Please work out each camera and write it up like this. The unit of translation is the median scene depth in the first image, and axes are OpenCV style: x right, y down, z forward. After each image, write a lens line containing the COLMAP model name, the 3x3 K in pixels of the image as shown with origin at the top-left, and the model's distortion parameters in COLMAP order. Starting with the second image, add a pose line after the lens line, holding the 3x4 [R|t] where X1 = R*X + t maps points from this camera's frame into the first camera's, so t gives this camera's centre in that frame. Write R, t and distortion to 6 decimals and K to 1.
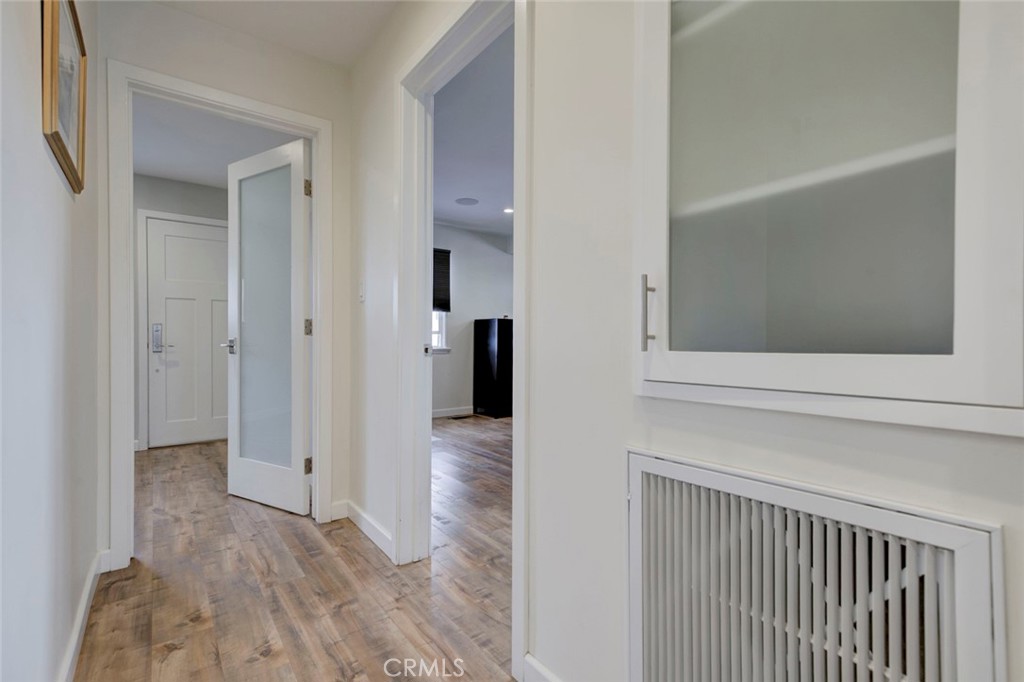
lens RADIAL K [[475.3, 0, 512.4], [0, 475.3, 341.4], [0, 0, 1]] dist [0.002808, 0.000303]
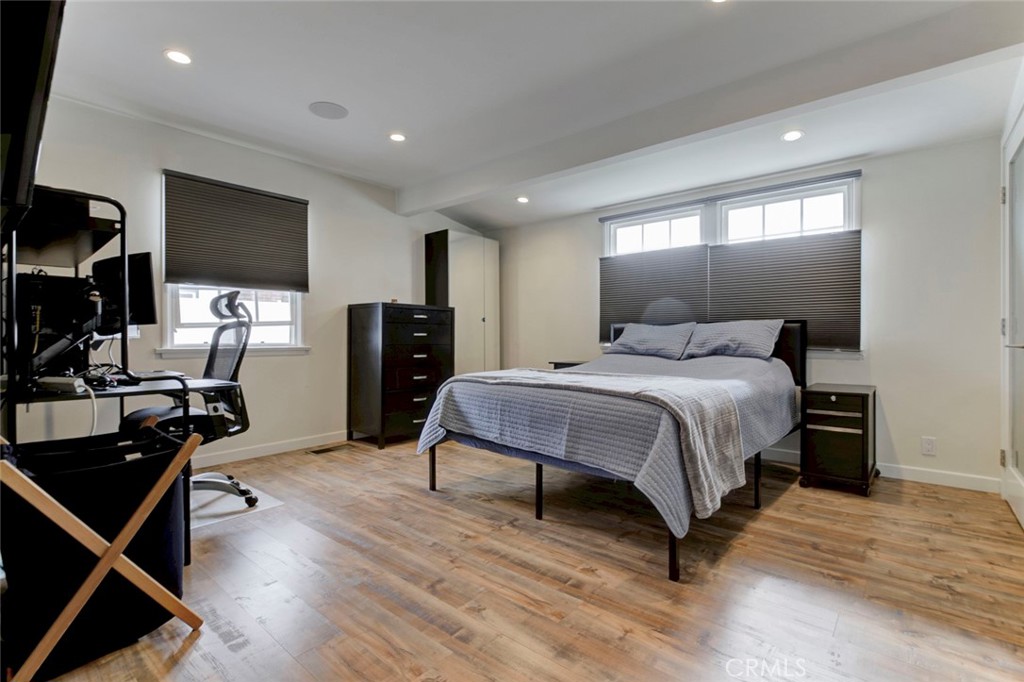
lens RADIAL K [[475.3, 0, 506.3], [0, 475.3, 341.0], [0, 0, 1]] dist [0.002808, 0.000303]
pose [[0.976518, -0.007130, 0.215316, -0.004395], [0.005697, 0.999957, 0.007274, 0.002999], [-0.215359, -0.005876, 0.976517, 0.295698]]
